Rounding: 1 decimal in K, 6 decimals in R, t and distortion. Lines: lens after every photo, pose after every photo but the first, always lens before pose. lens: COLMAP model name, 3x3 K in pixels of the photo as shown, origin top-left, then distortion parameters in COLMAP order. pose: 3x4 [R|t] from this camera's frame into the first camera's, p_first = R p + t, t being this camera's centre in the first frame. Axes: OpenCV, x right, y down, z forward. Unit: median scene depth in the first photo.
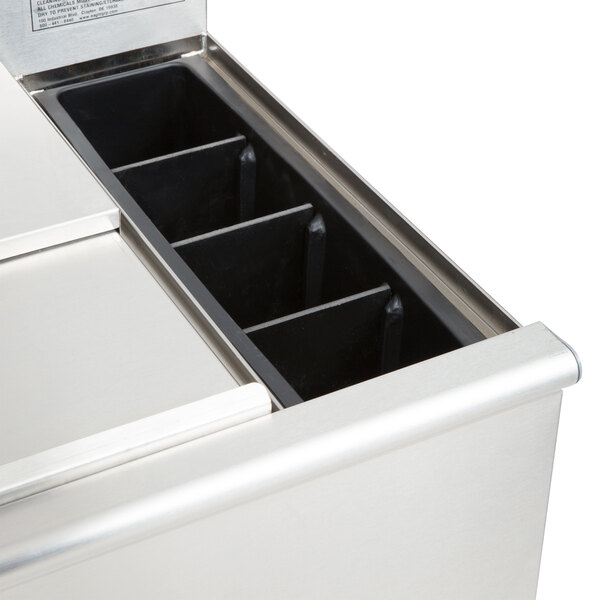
lens RADIAL K [[1534.5, 0, 300.0], [0, 1534.5, 300.0], [0, 0, 1]] dist [-0.075774, 0.032849]
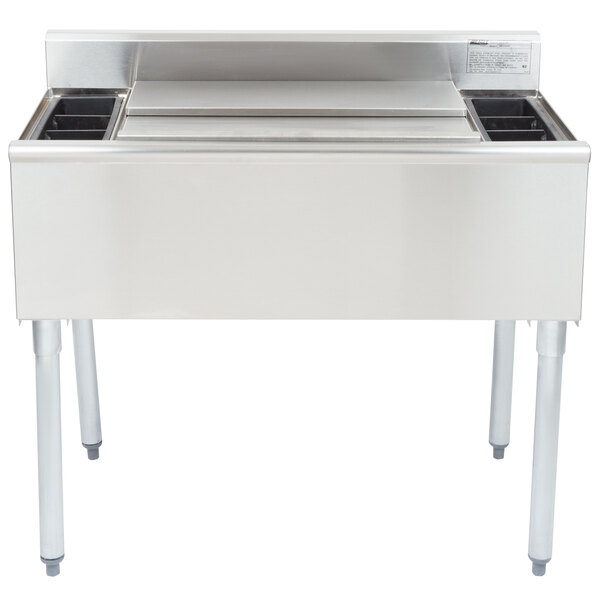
lens RADIAL K [[1492.5, 0, 300.0], [0, 1492.5, 300.0], [0, 0, 1]] dist [-0.170151, -0.928310]
pose [[0.887607, 0.145026, -0.437174, 0.725857], [-0.259986, 0.941231, -0.215617, 0.798563], [0.380212, 0.305042, 0.873148, -1.184516]]
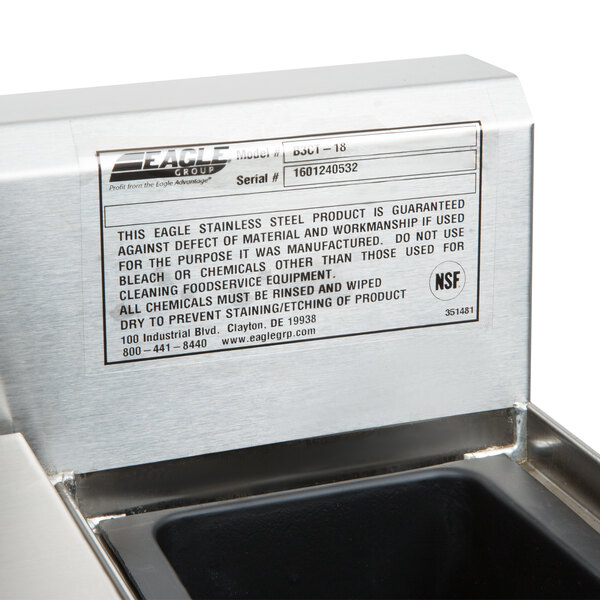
lens RADIAL K [[2037.5, 0, 300.0], [0, 2037.5, 300.0], [0, 0, 1]] dist [0.106737, 3.367544]
pose [[0.989522, 0.016323, -0.143453, -0.044881], [-0.061402, 0.946835, -0.315806, -0.022868], [0.130672, 0.321306, 0.937917, 0.483436]]
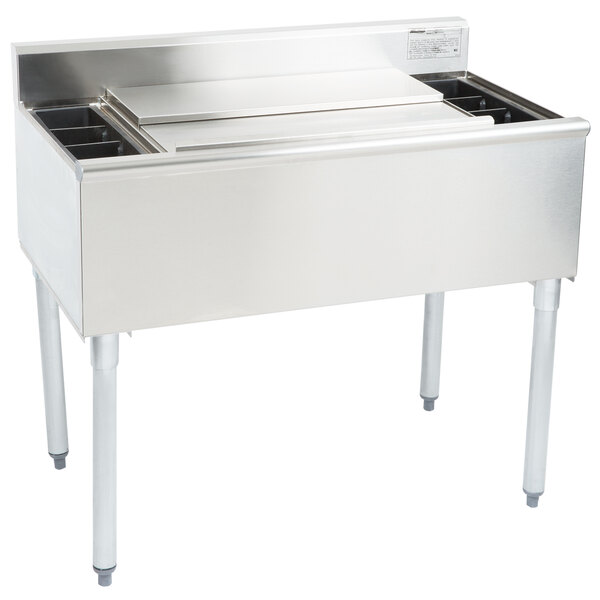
lens RADIAL K [[1538.9, 0, 300.0], [0, 1538.9, 300.0], [0, 0, 1]] dist [-0.134275, -0.643452]
pose [[0.994293, 0.041864, -0.098129, -0.074982], [-0.065151, 0.966628, -0.247763, 0.953342], [0.084481, 0.252742, 0.963838, -1.607980]]
